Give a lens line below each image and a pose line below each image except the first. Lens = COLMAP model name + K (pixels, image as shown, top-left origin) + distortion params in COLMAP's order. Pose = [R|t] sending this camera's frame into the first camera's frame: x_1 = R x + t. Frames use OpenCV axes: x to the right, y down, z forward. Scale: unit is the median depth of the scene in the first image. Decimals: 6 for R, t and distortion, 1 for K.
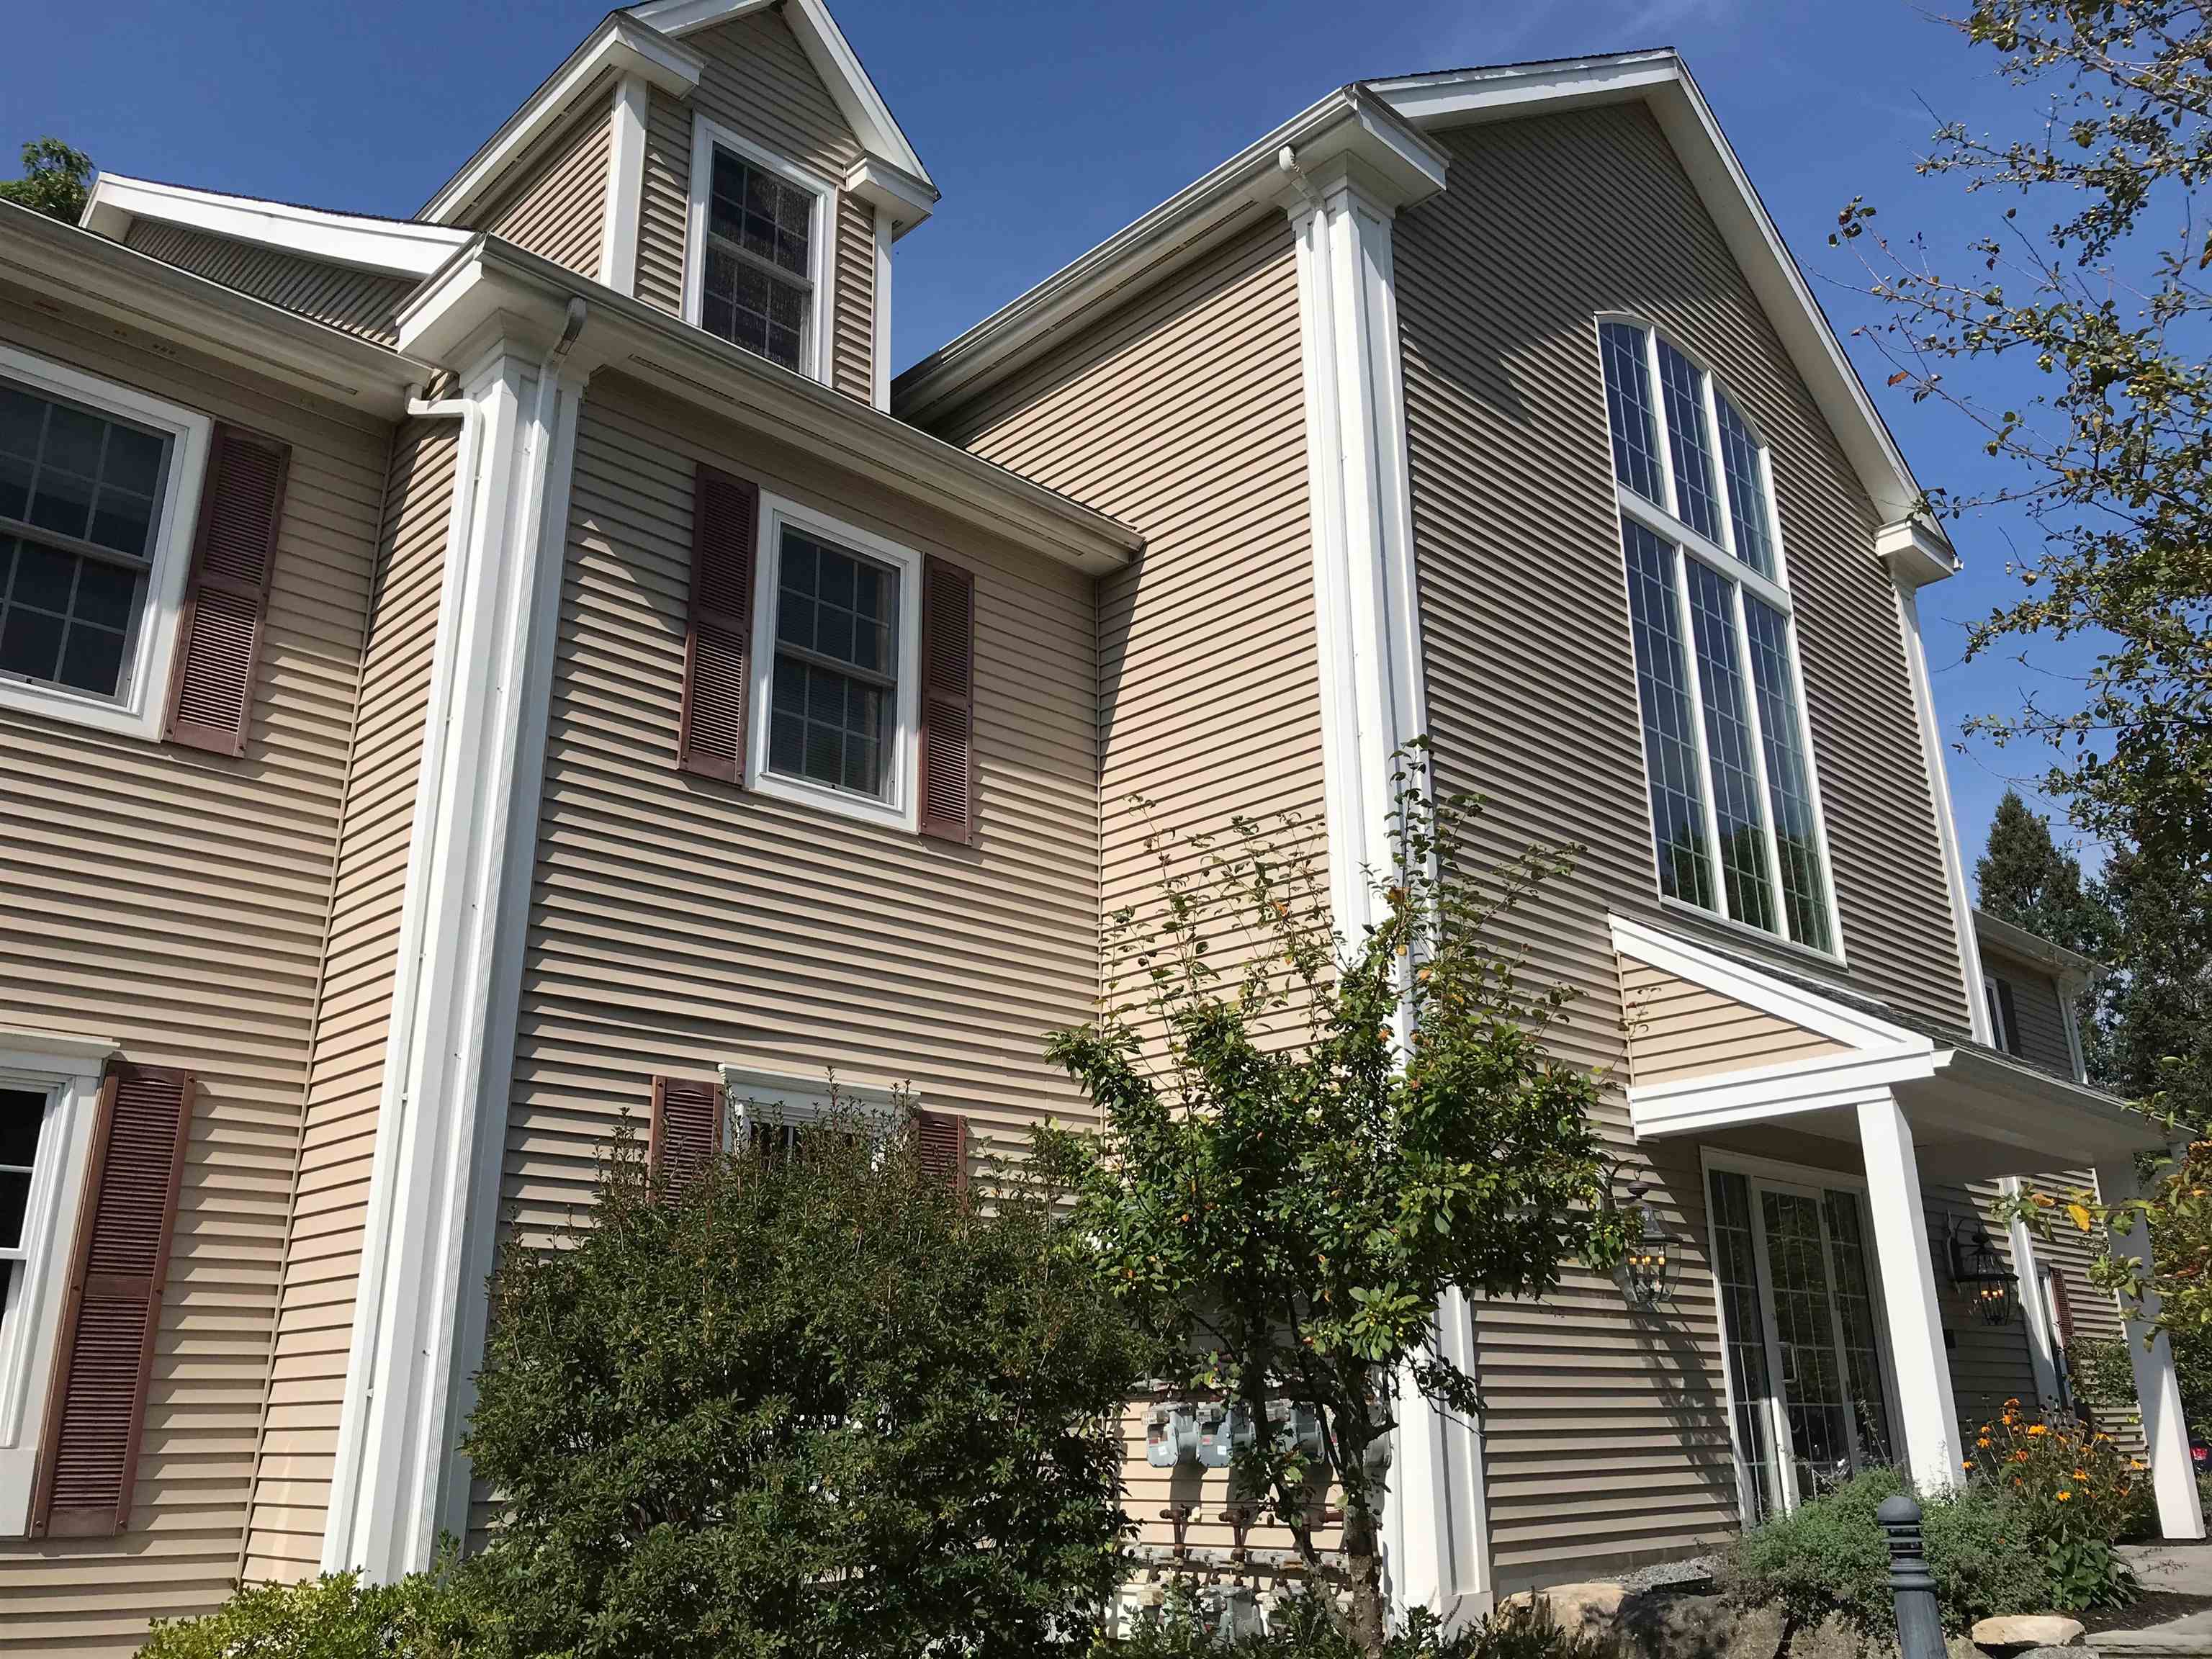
lens RADIAL K [[1797.6, 0, 1108.4], [0, 1797.6, 816.2], [0, 0, 1]] dist [-0.002636, -0.008969]
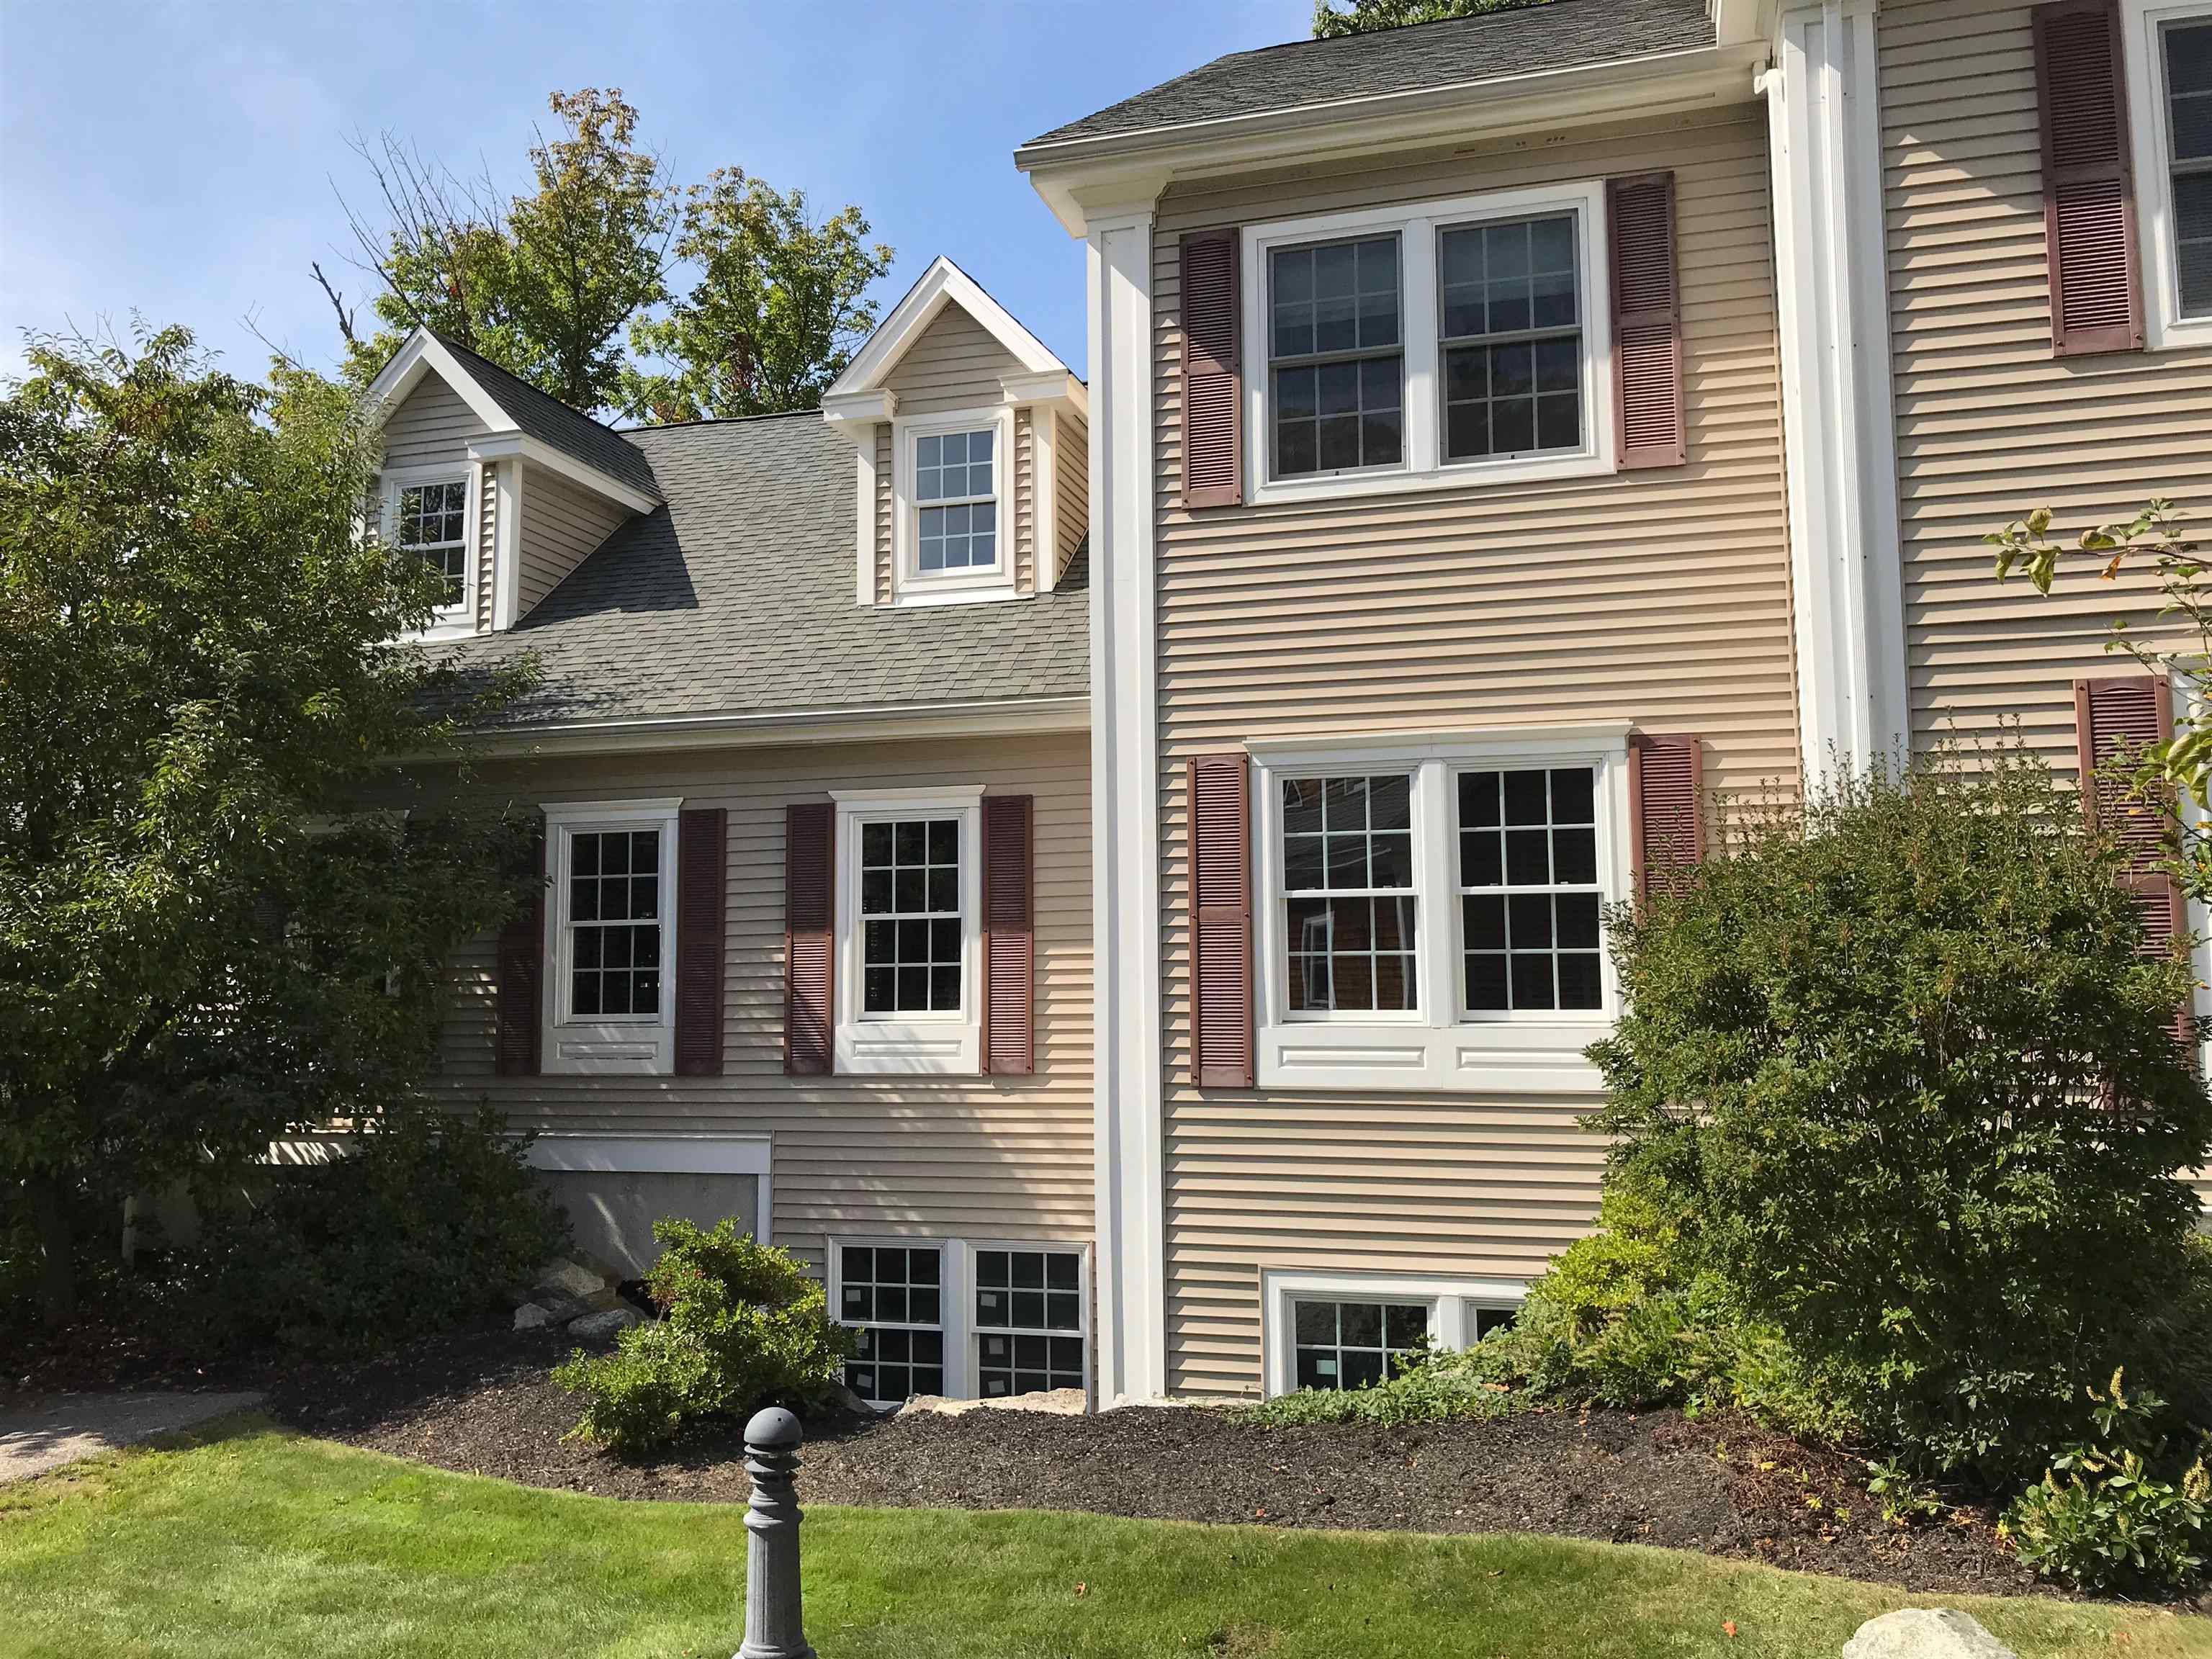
lens RADIAL K [[1797.6, 0, 1118.5], [0, 1797.6, 823.4], [0, 0, 1]] dist [-0.002636, -0.008969]
pose [[0.479050, -0.069582, -0.875026, 0.331172], [0.284996, 0.955179, 0.080071, -0.007611], [0.830234, -0.287736, 0.477408, 0.071612]]
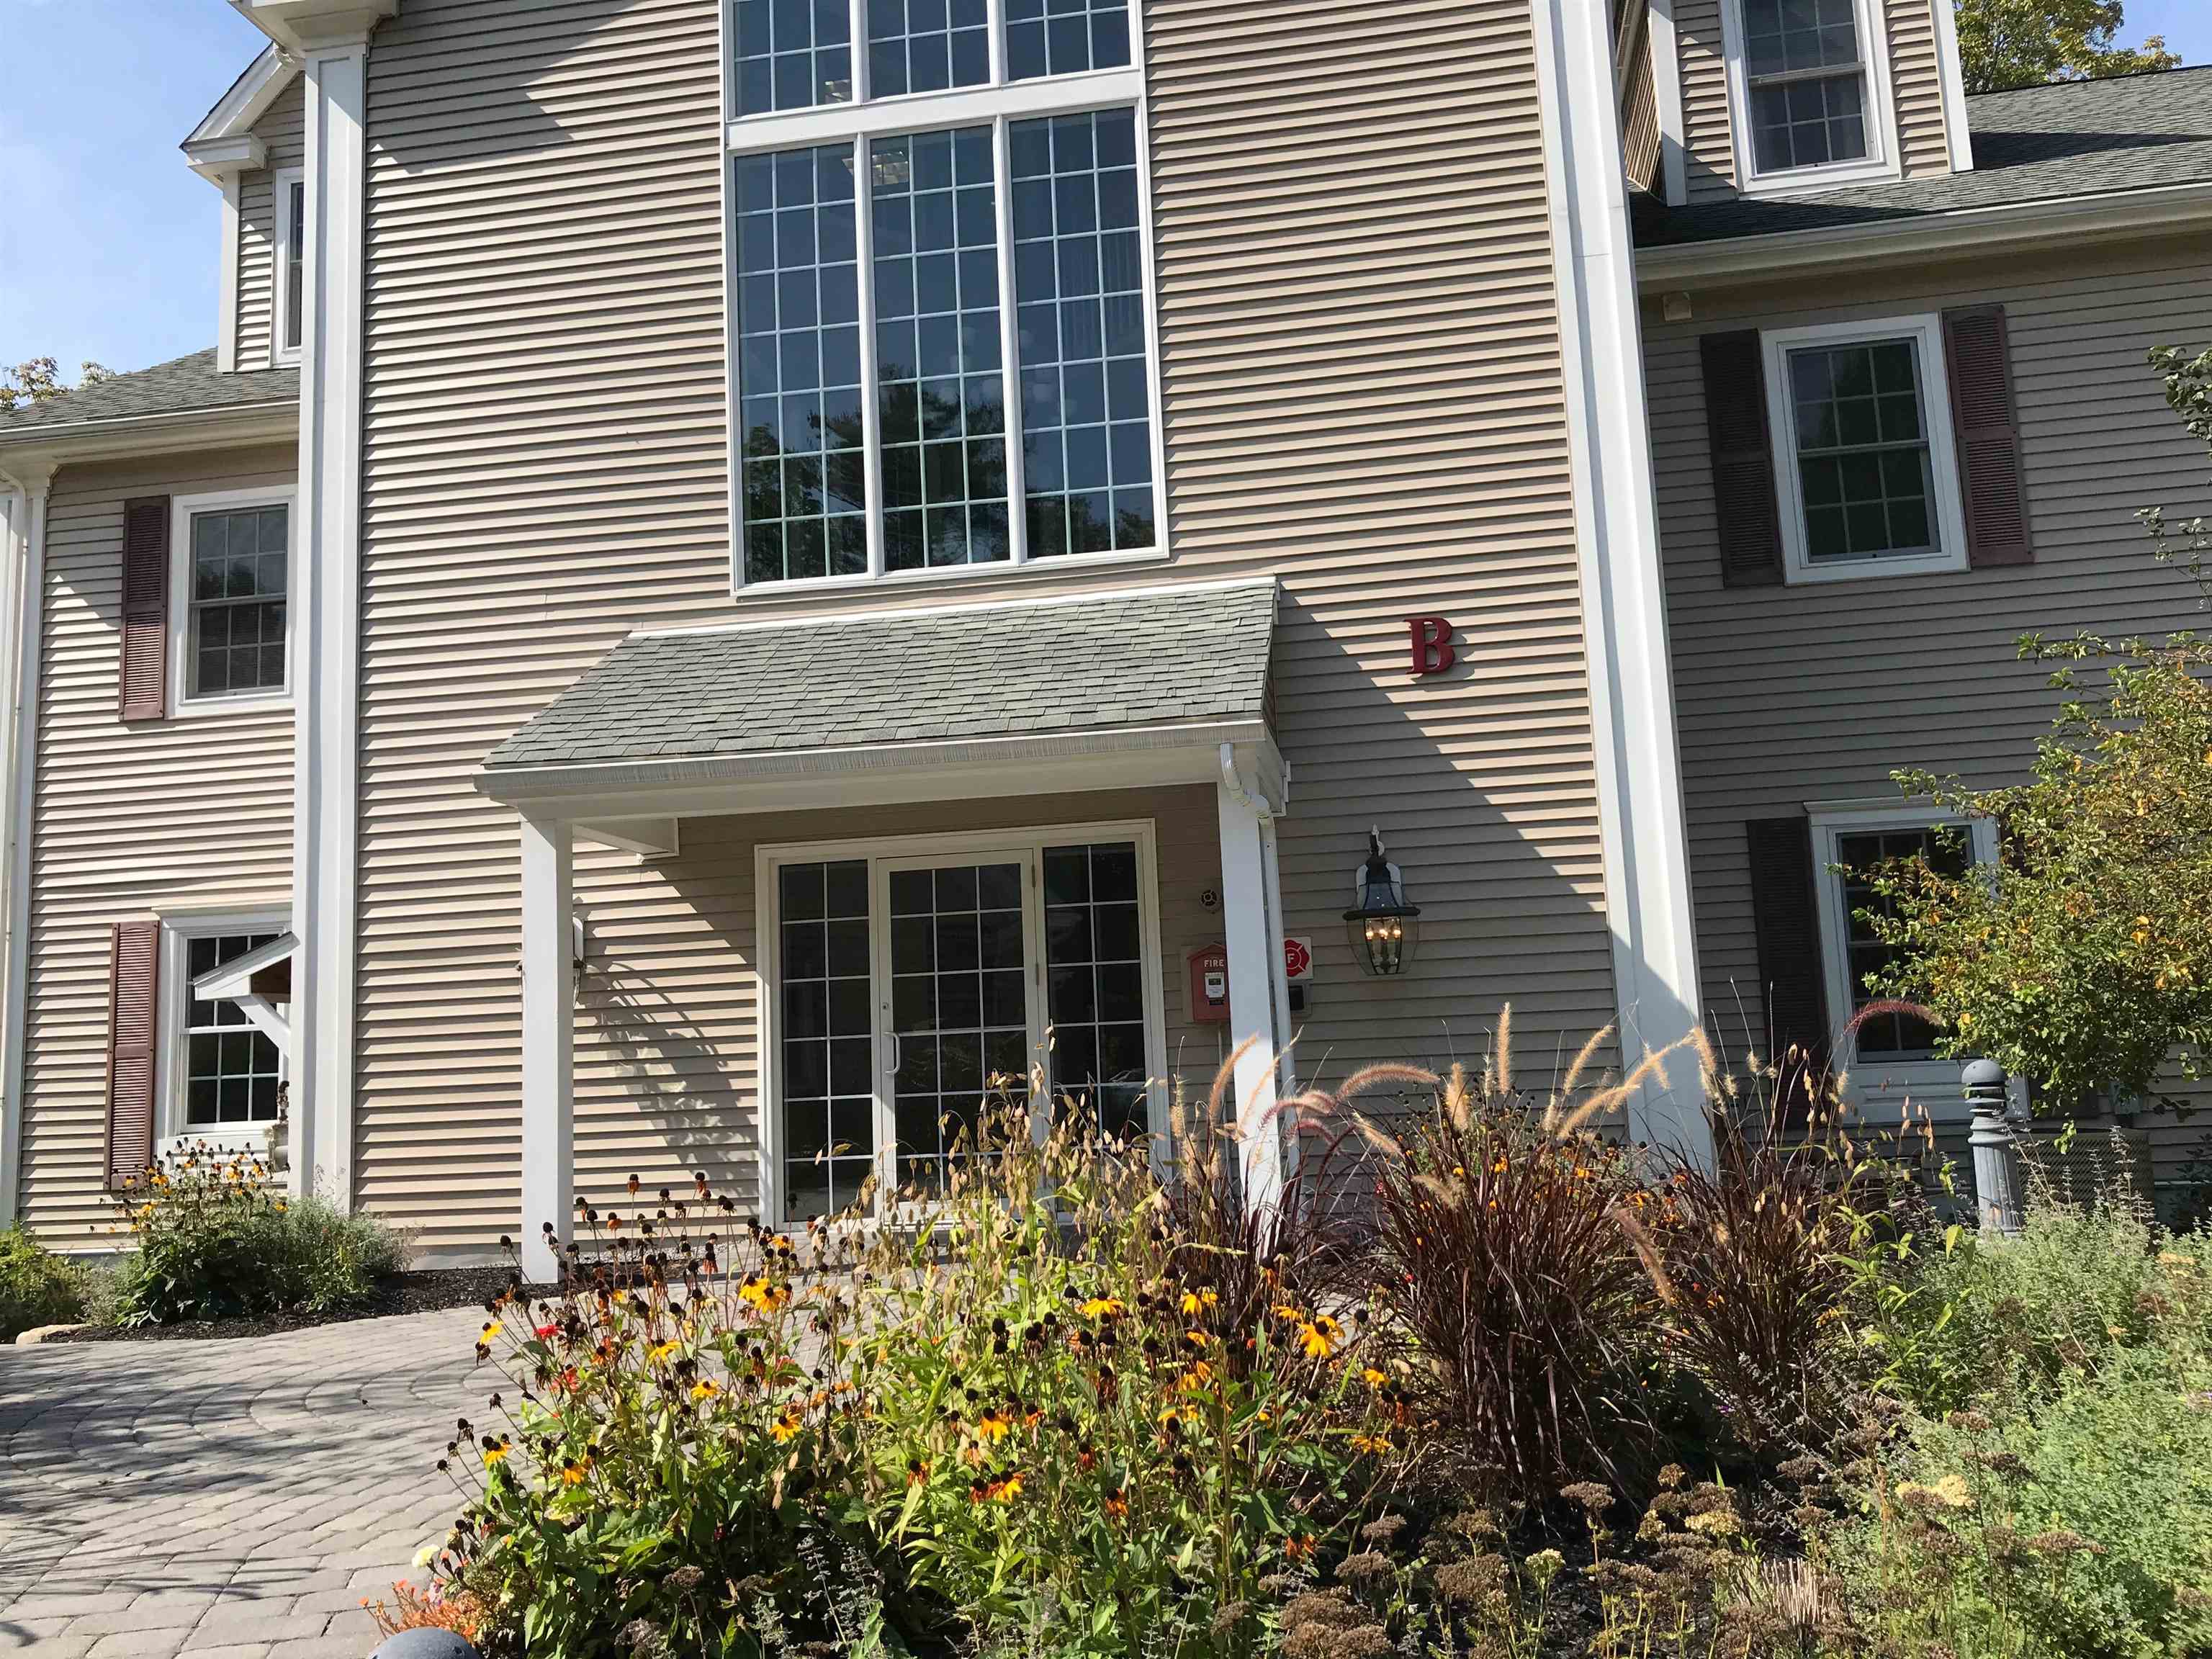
lens RADIAL K [[1797.6, 0, 1099.5], [0, 1797.6, 808.3], [0, 0, 1]] dist [-0.002636, -0.008969]
pose [[0.605055, -0.125432, -0.786241, 1.446099], [0.297173, 0.951725, 0.076858, 0.174128], [0.738645, -0.280153, 0.613122, 0.659682]]
